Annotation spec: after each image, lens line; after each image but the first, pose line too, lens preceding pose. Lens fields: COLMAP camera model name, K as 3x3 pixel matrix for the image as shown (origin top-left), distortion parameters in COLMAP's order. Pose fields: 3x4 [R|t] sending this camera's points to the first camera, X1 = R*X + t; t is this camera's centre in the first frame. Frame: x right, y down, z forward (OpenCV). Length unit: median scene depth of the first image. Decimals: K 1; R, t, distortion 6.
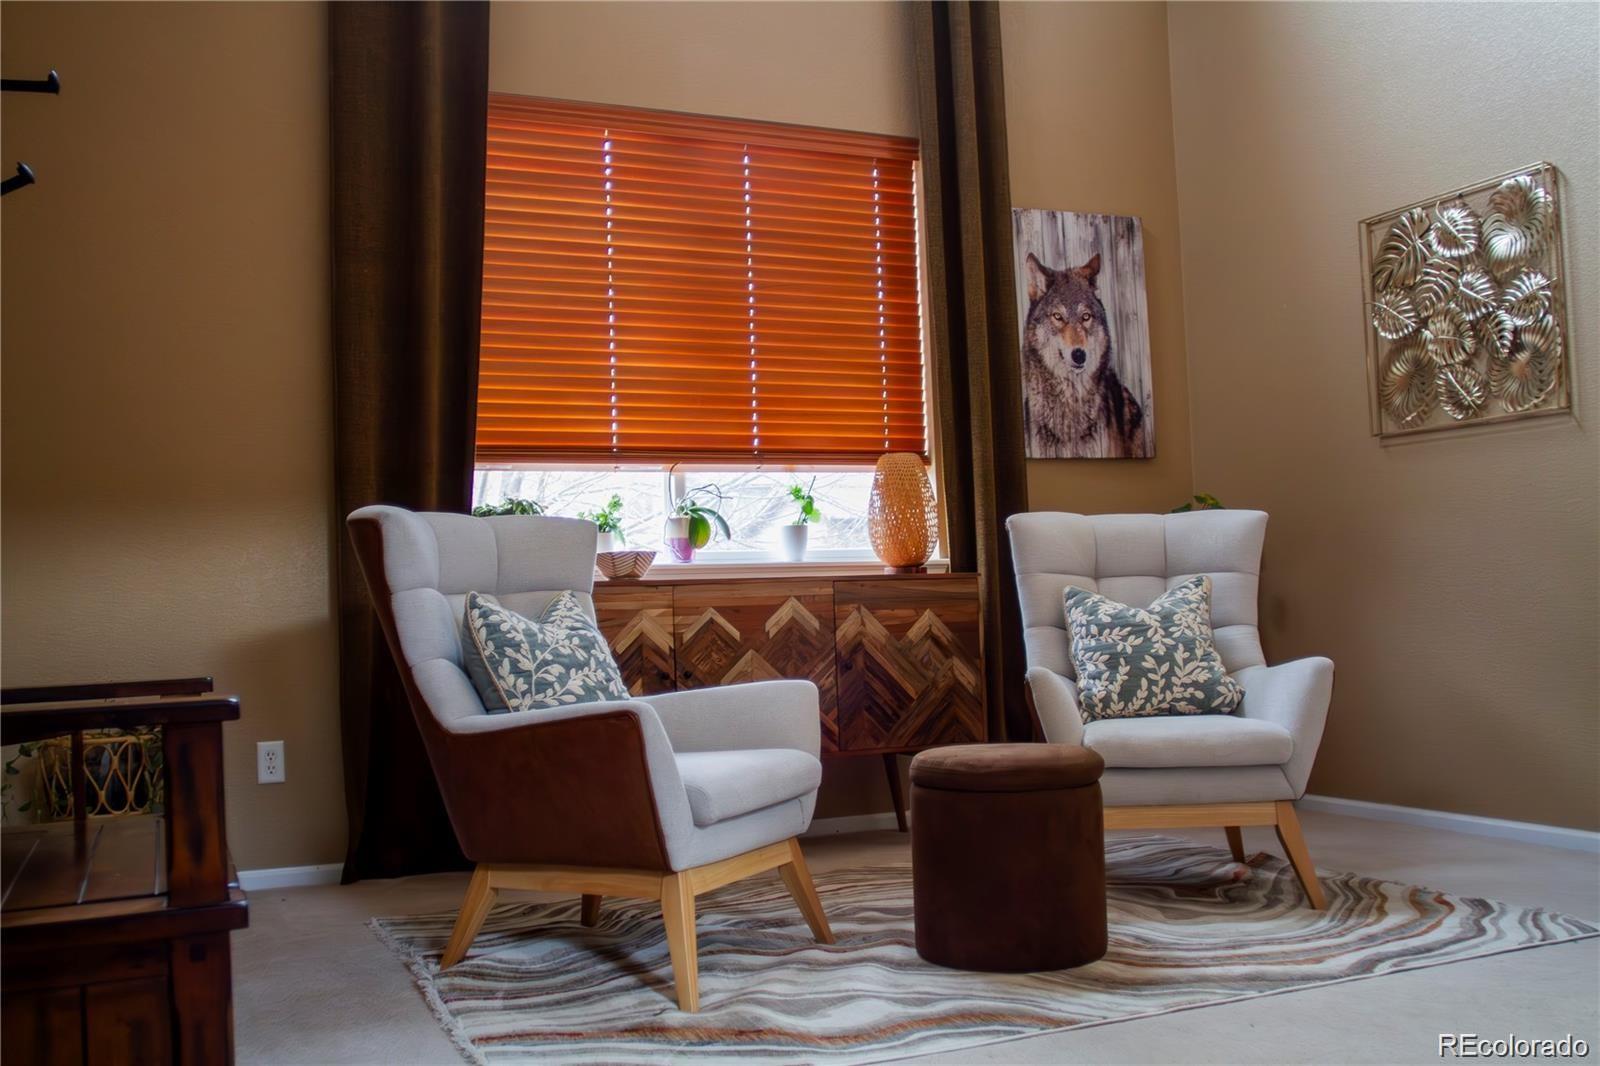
lens RADIAL K [[1493.6, 0, 799.4], [0, 1493.6, 531.9], [0, 0, 1]] dist [-0.023391, 0.000000]
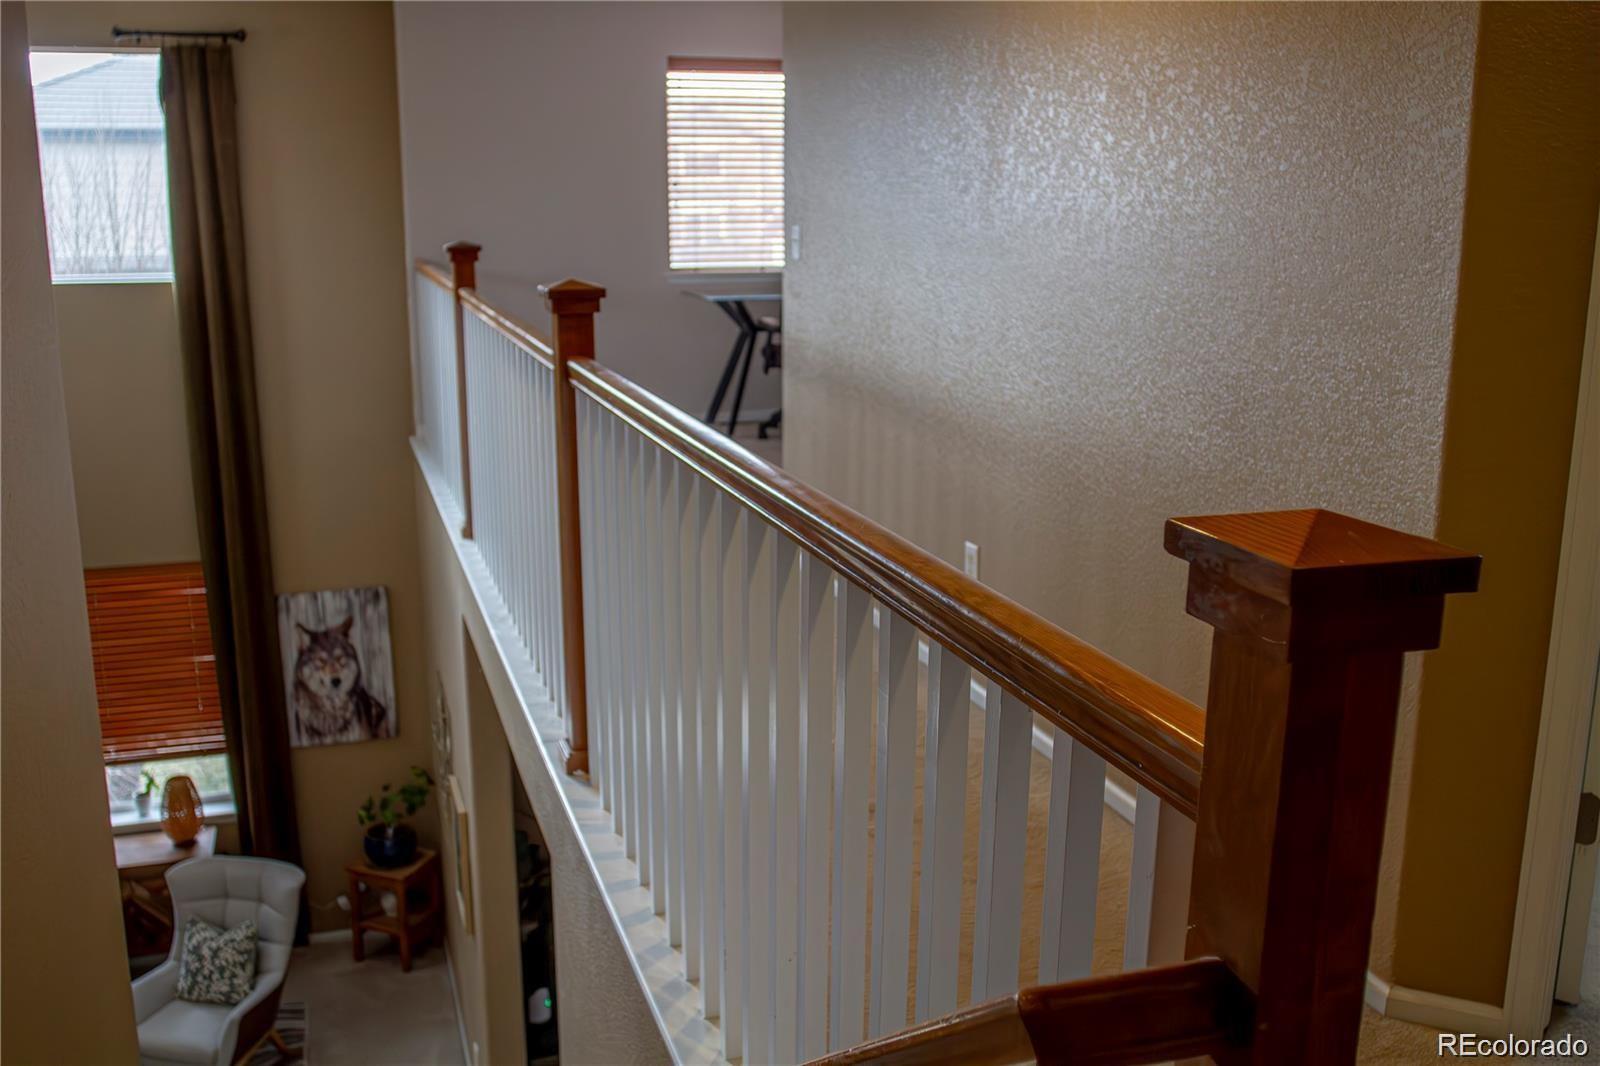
lens RADIAL K [[1493.6, 0, 798.1], [0, 1493.6, 537.6], [0, 0, 1]] dist [-0.023391, 0.000000]
pose [[0.992422, 0.057753, -0.108454, 0.836828], [-0.024617, 0.958211, 0.285000, -0.727297], [0.120382, -0.280171, 0.952372, -0.404617]]
